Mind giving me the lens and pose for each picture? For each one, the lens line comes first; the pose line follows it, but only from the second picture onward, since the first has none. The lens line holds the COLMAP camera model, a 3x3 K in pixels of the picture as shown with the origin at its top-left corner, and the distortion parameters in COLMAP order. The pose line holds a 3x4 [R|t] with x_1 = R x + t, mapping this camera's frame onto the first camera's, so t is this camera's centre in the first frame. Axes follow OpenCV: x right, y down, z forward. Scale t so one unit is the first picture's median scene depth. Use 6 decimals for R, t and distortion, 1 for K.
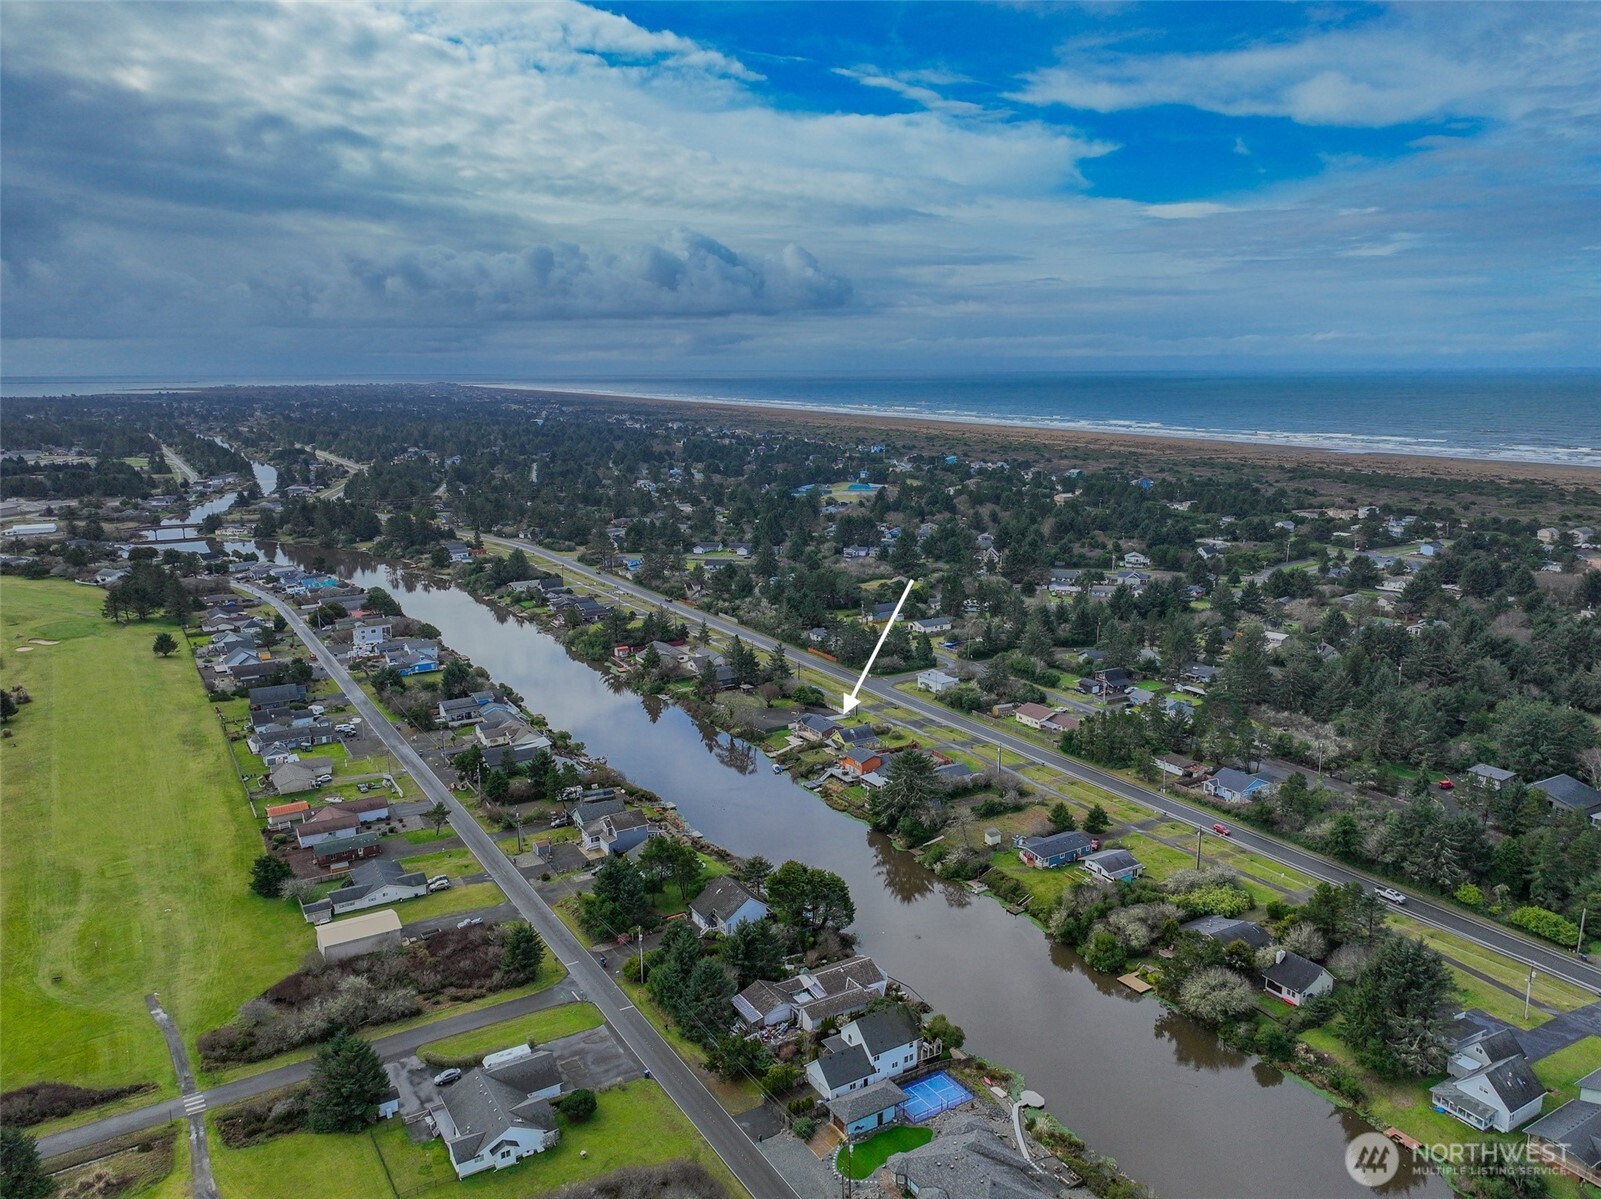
lens RADIAL K [[1163.4, 0, 804.1], [0, 1163.4, 596.3], [0, 0, 1]] dist [0.012265, 0.003836]
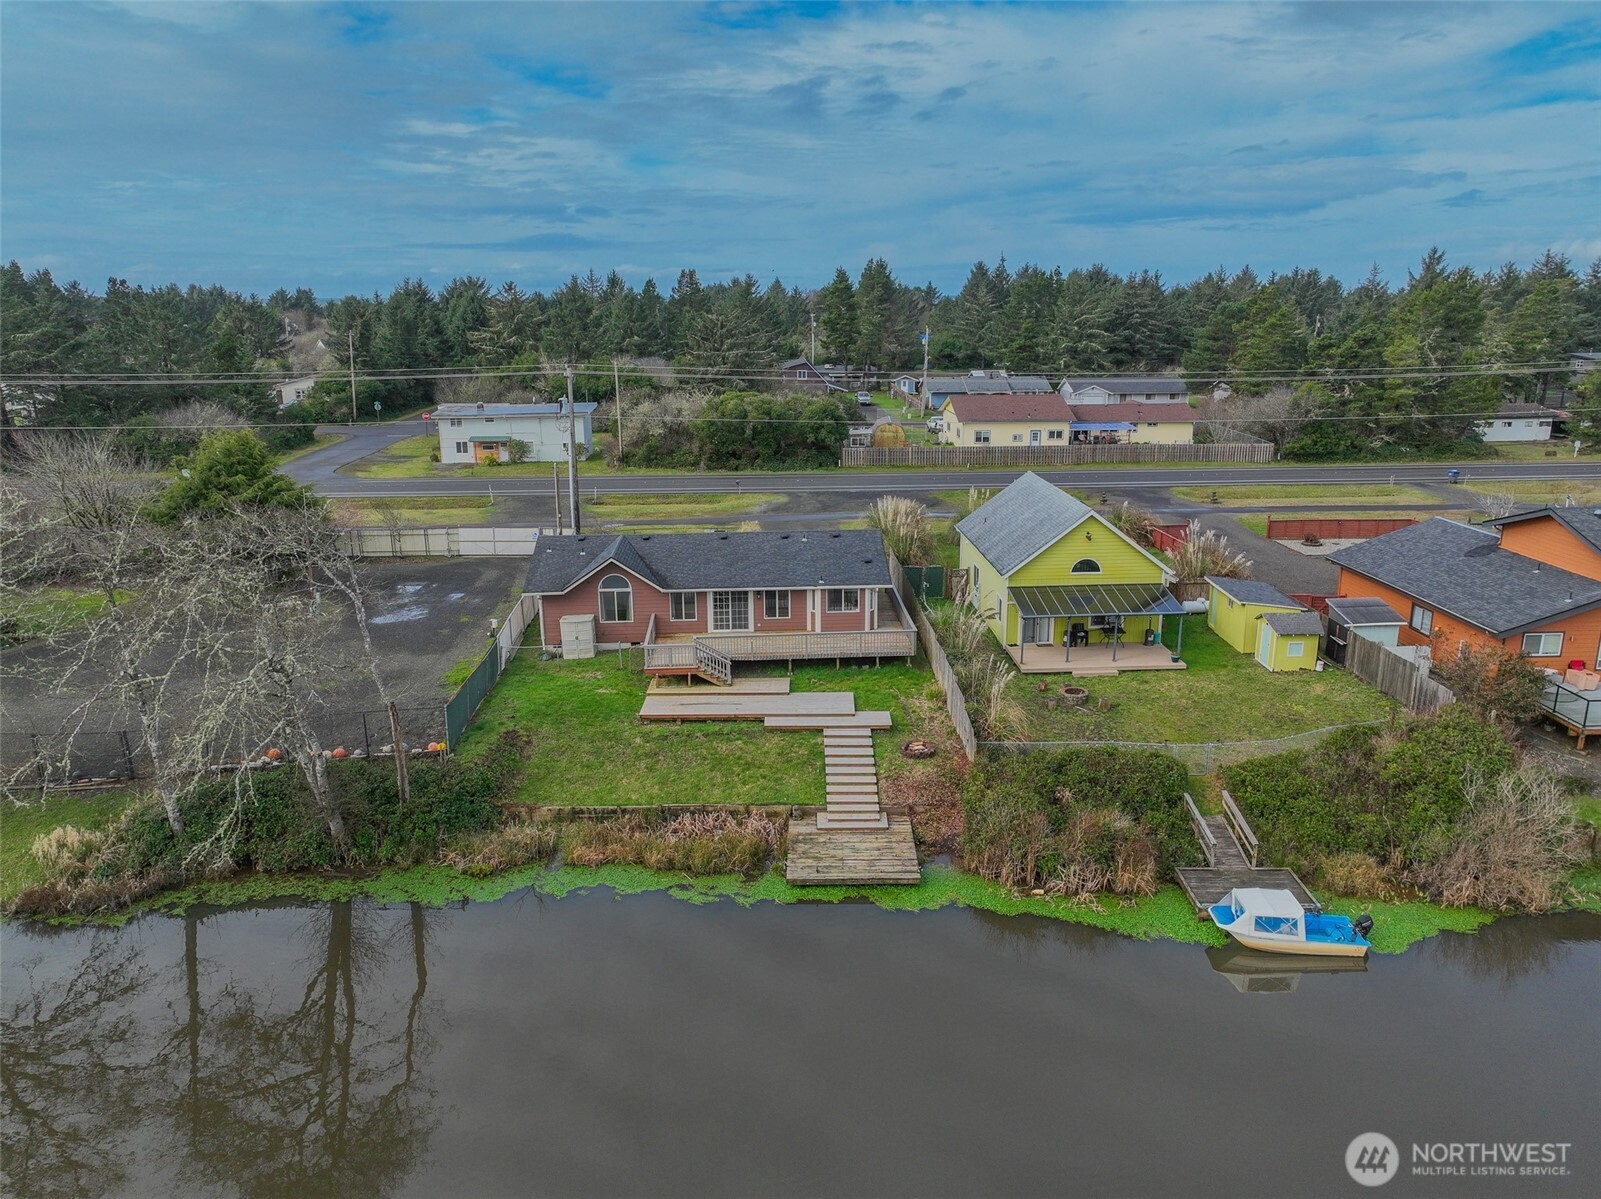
lens RADIAL K [[1165.2, 0, 813.0], [0, 1165.2, 599.2], [0, 0, 1]] dist [0.007157, 0.004430]
pose [[0.468771, -0.219741, 0.855551, -0.100449], [0.174111, 0.972548, 0.154392, 0.085090], [-0.865990, 0.076586, 0.494161, 0.837445]]
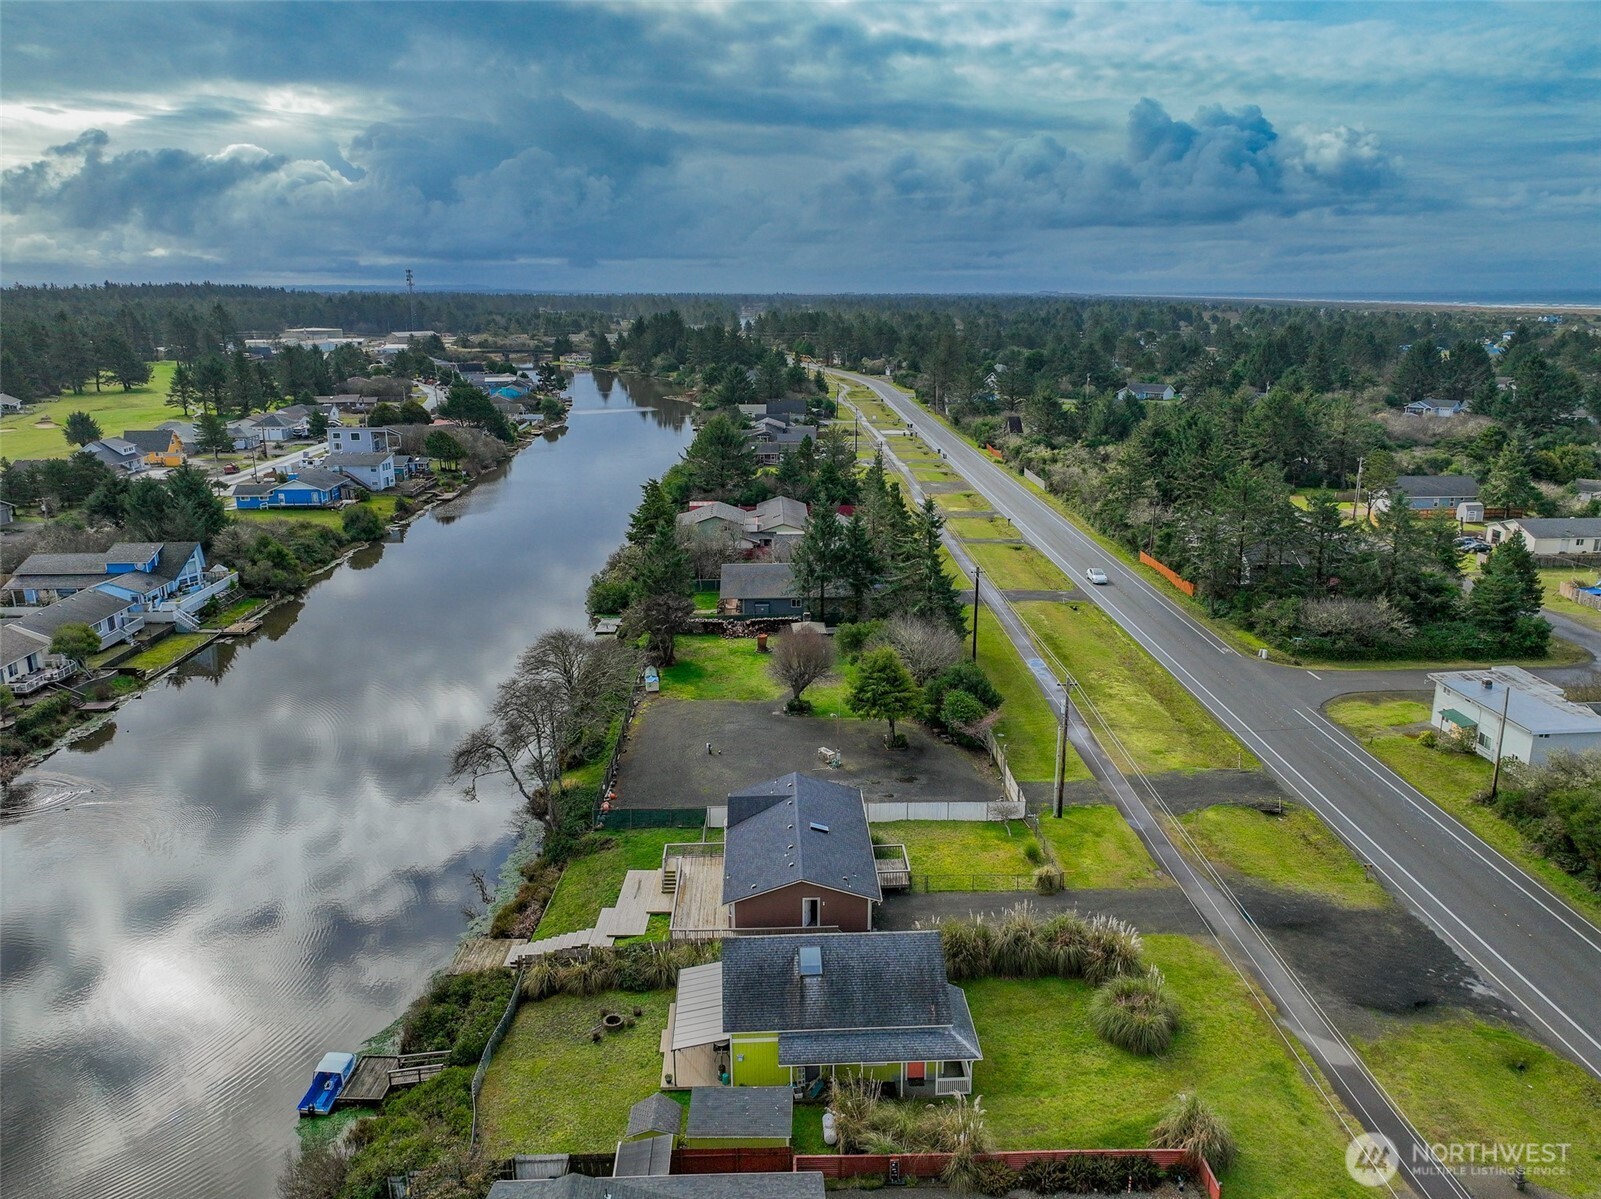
lens RADIAL K [[1165.2, 0, 813.0], [0, 1165.2, 599.2], [0, 0, 1]] dist [0.007157, 0.004430]
pose [[0.875226, 0.128231, -0.466408, 0.099449], [-0.097518, 0.991200, 0.089518, 0.043007], [0.473783, -0.032865, 0.880028, 0.748305]]
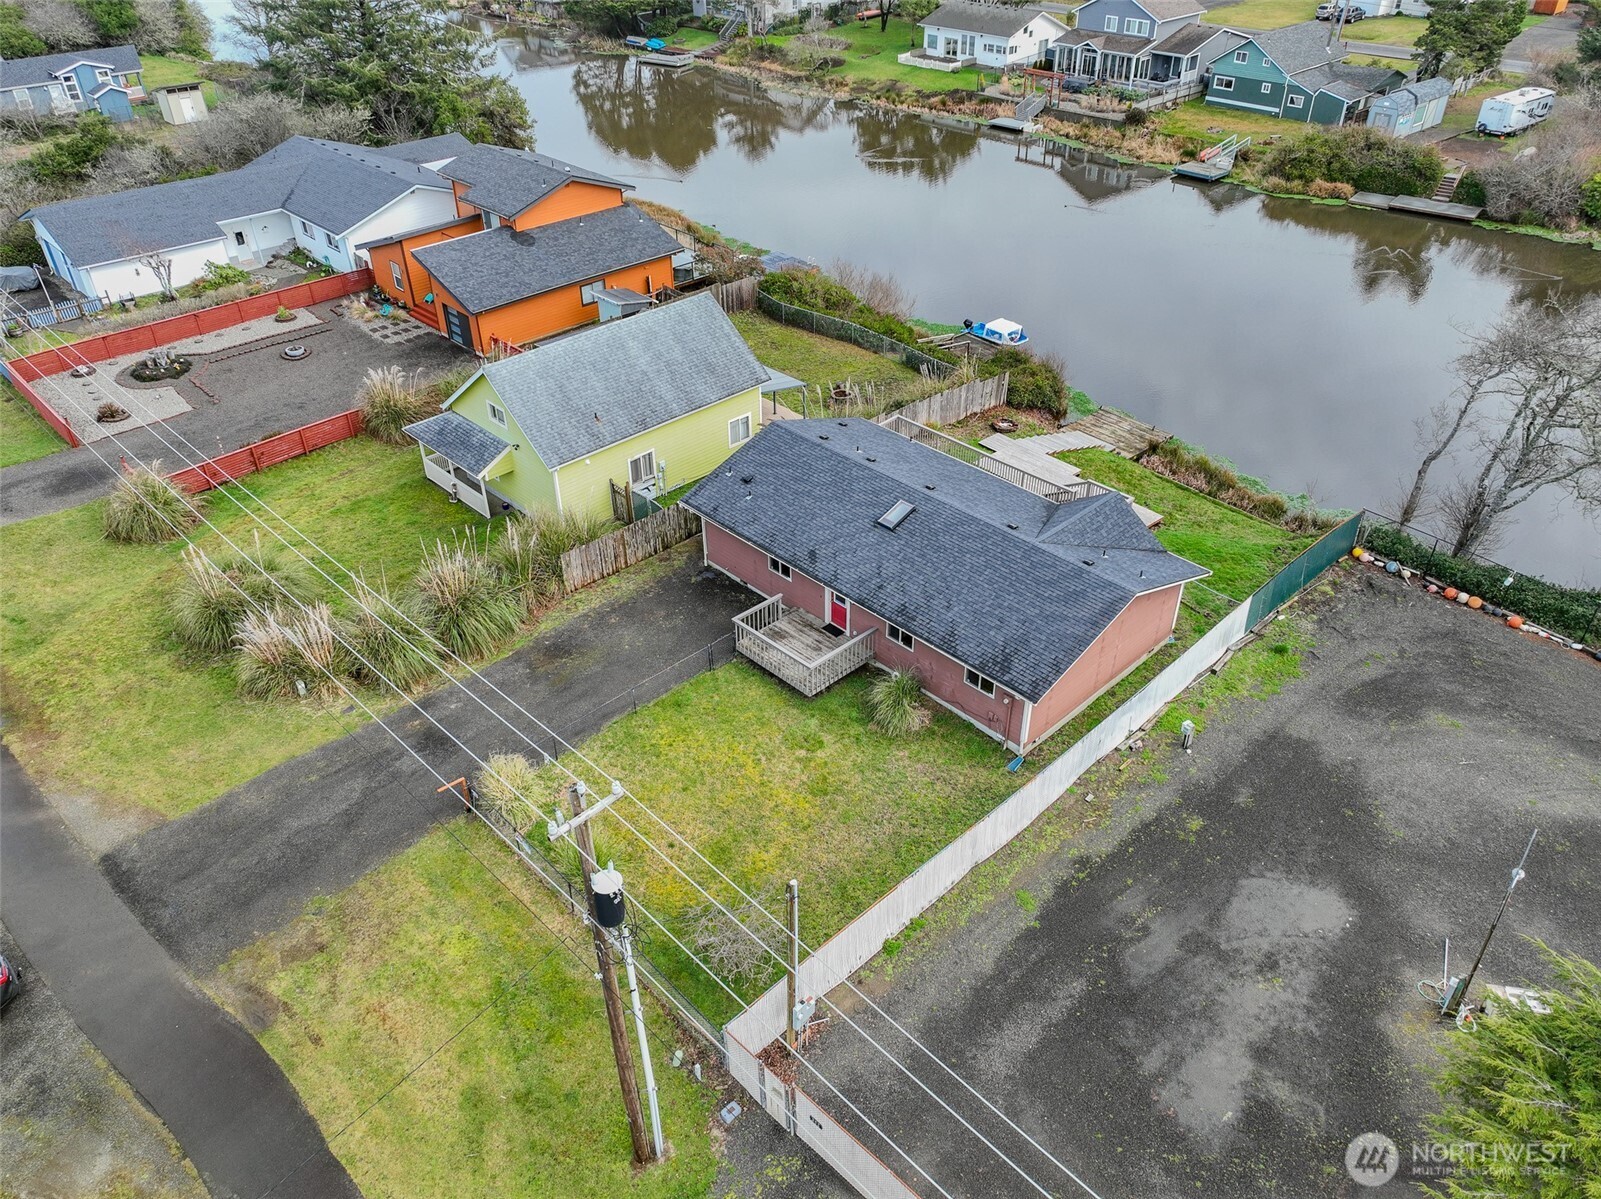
lens RADIAL K [[1165.2, 0, 813.0], [0, 1165.2, 599.2], [0, 0, 1]] dist [0.007157, 0.004430]
pose [[-0.973456, 0.140745, -0.180484, 0.041432], [-0.033439, 0.692651, 0.720497, 0.031926], [0.226419, 0.707407, -0.669559, 0.984371]]
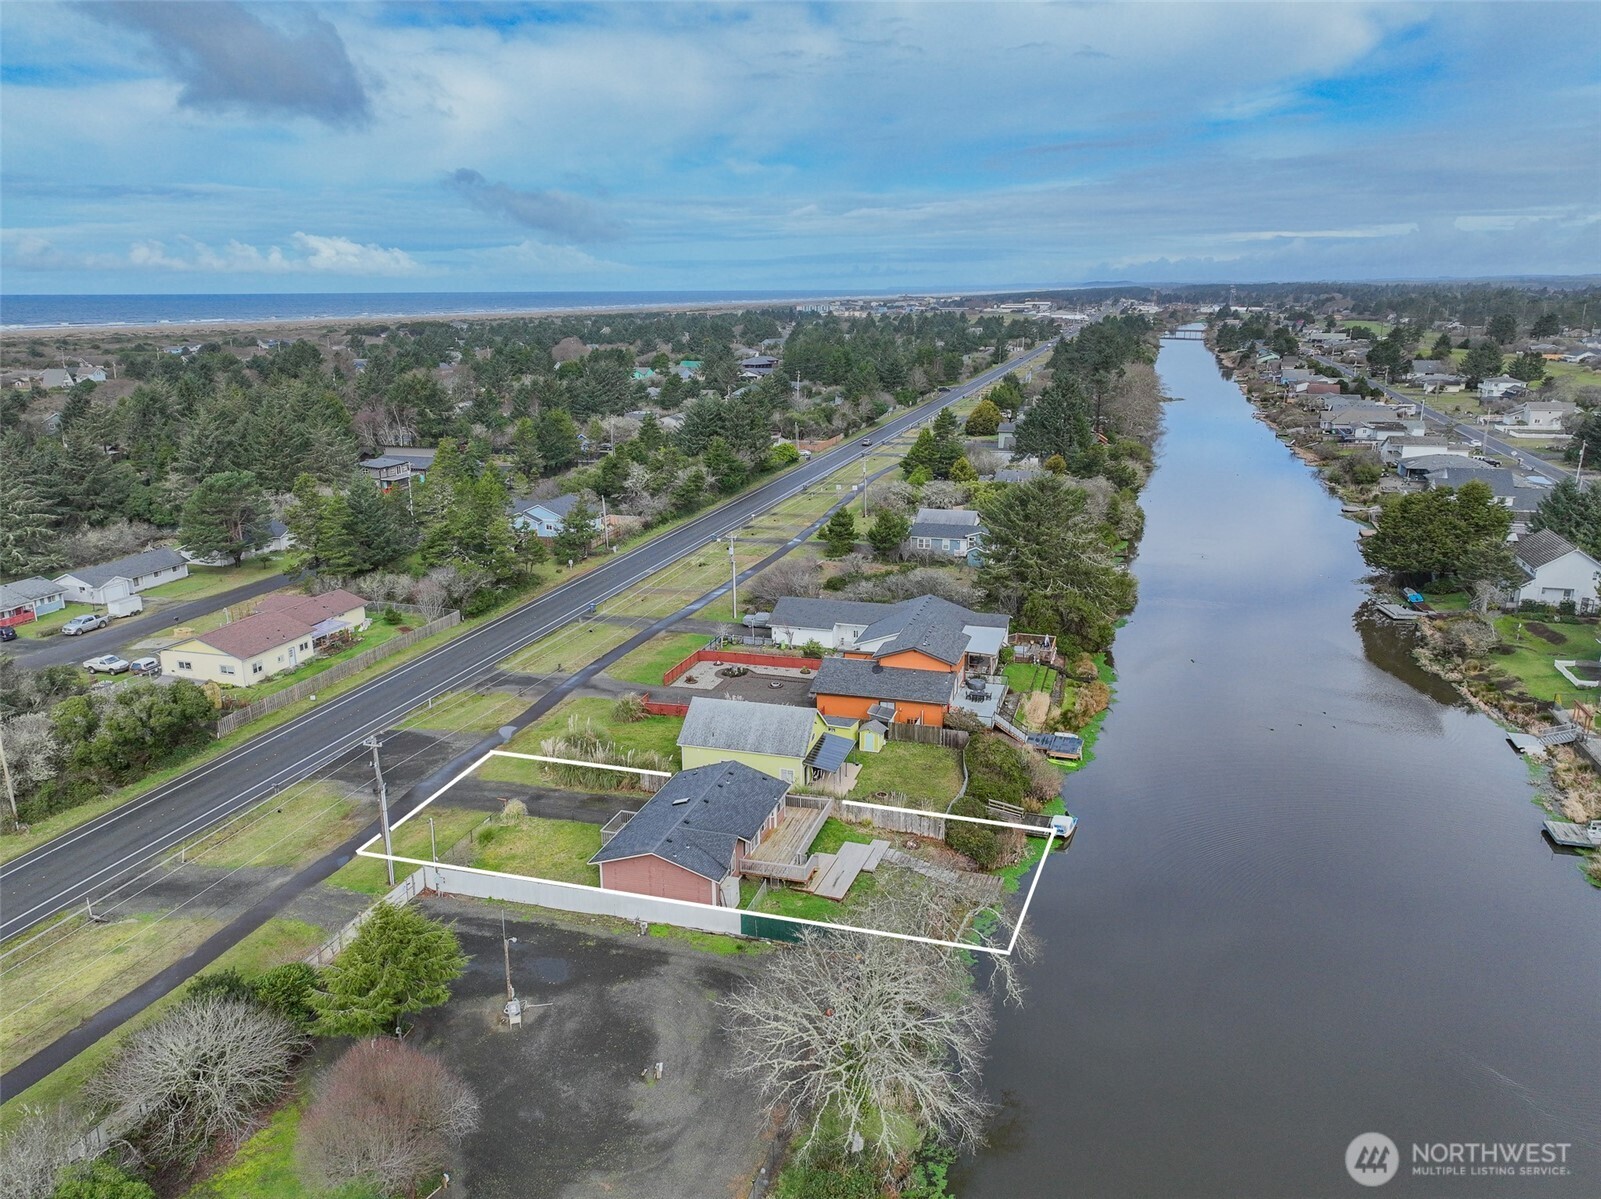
lens RADIAL K [[1165.2, 0, 813.0], [0, 1165.2, 599.2], [0, 0, 1]] dist [0.007157, 0.004430]
pose [[-0.676124, -0.181682, 0.714037, -0.146937], [0.154716, 0.912504, 0.378681, -0.014509], [-0.720361, 0.366508, -0.588857, 1.010848]]
